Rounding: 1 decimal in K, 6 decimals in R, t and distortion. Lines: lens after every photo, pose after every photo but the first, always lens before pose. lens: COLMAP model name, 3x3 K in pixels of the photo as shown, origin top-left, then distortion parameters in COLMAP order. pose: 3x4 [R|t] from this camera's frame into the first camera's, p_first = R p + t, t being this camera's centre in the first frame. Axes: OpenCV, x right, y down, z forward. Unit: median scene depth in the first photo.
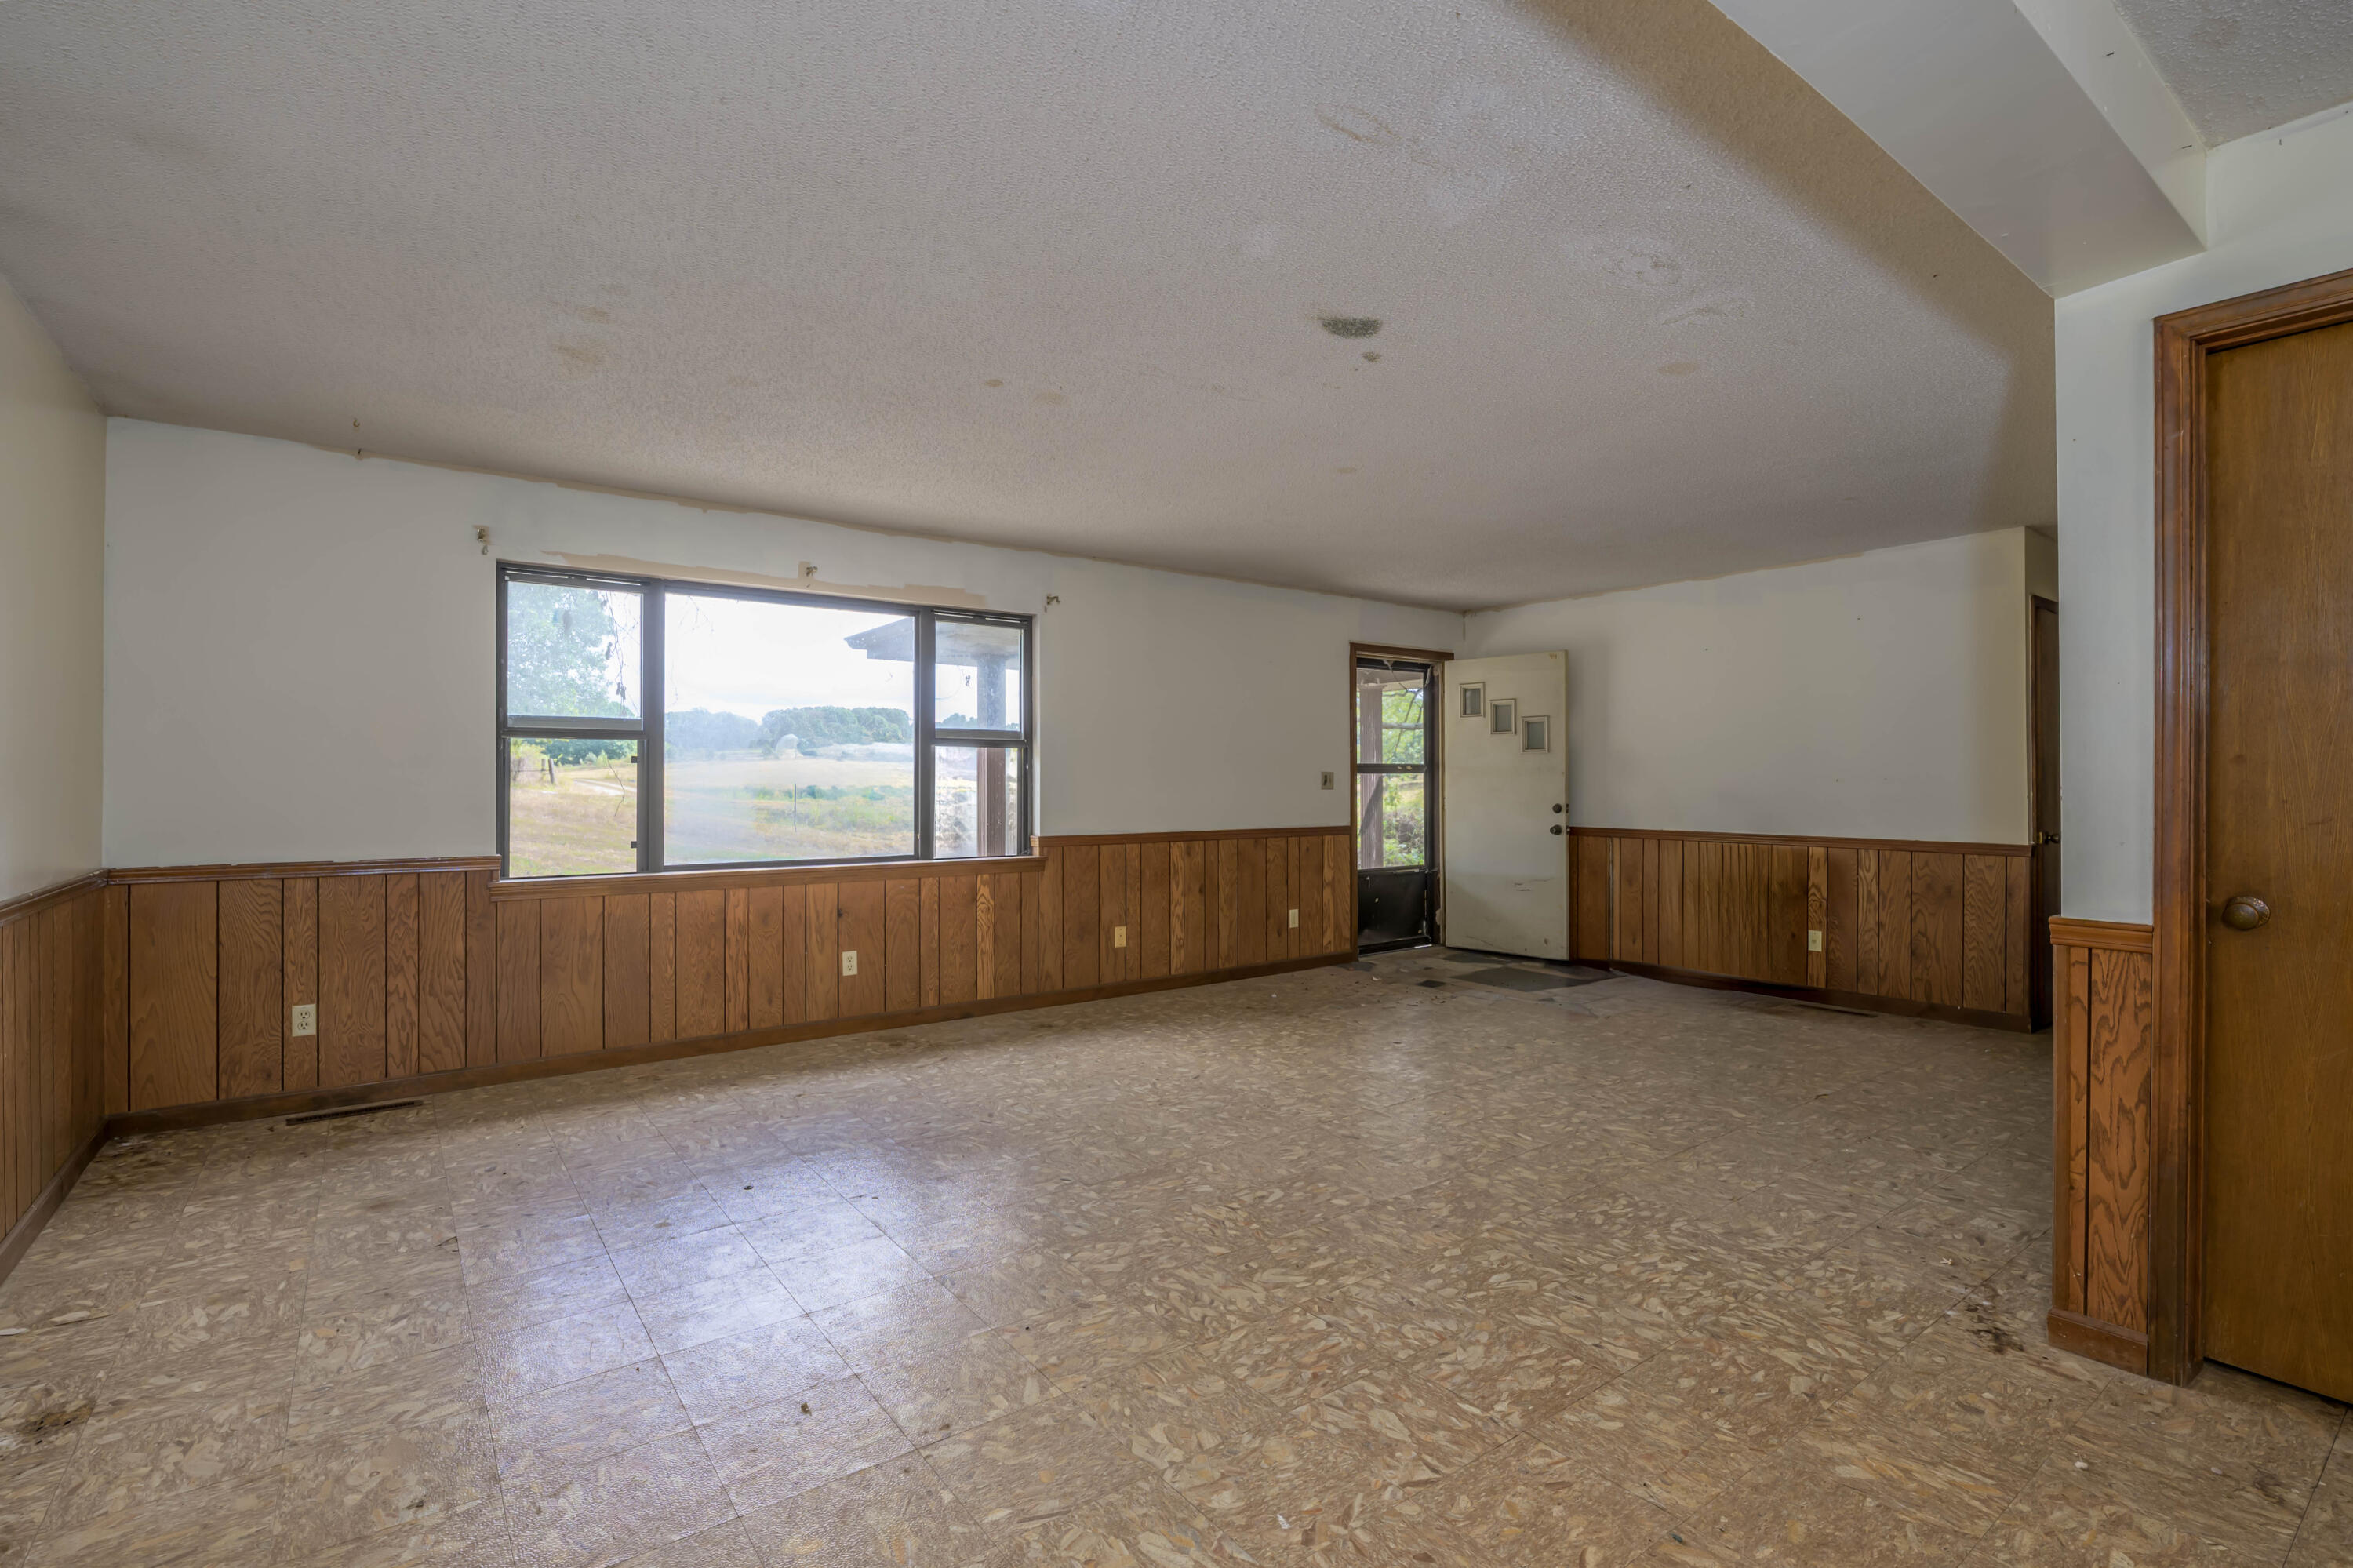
lens RADIAL K [[1086.5, 0, 1178.3], [0, 1086.5, 785.3], [0, 0, 1]] dist [-0.012434, 0.000517]
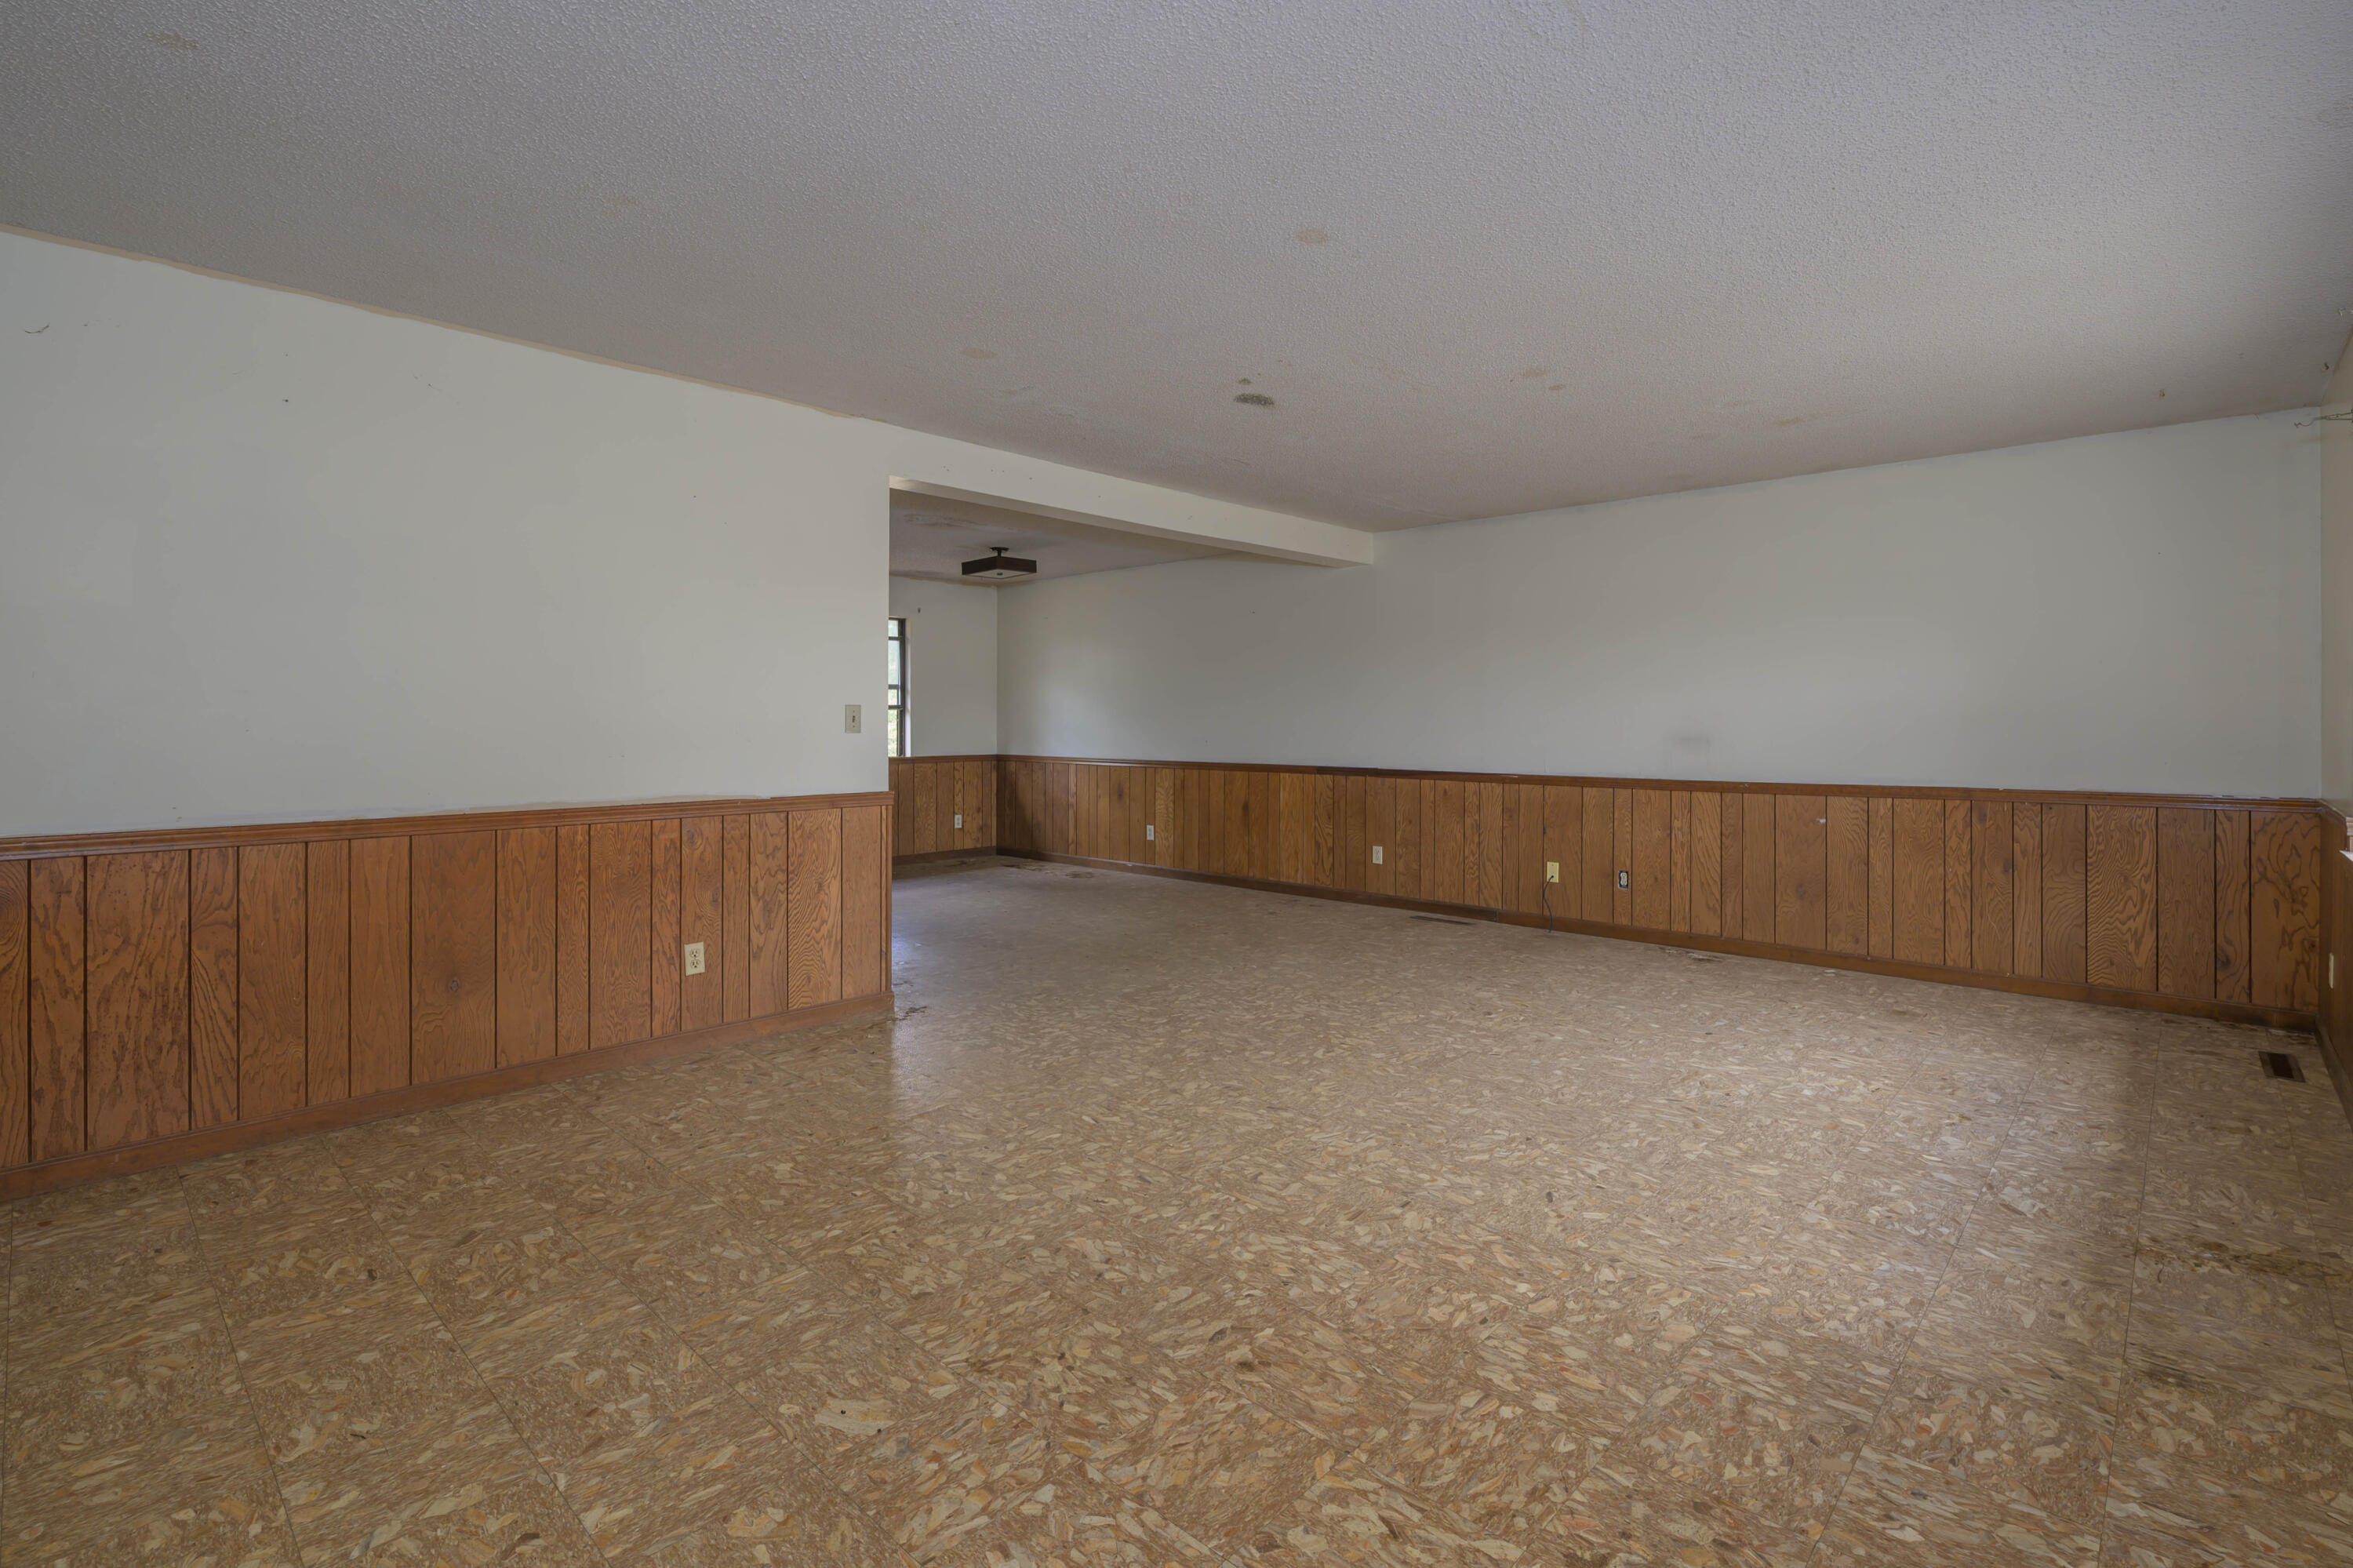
lens RADIAL K [[1086.5, 0, 1155.2], [0, 1086.5, 718.3], [0, 0, 1]] dist [-0.012434, 0.000517]
pose [[-0.987712, -0.001102, -0.156283, 0.377316], [-0.001004, 0.999999, -0.000703, -0.006153], [0.156284, -0.000538, -0.987712, 1.762237]]
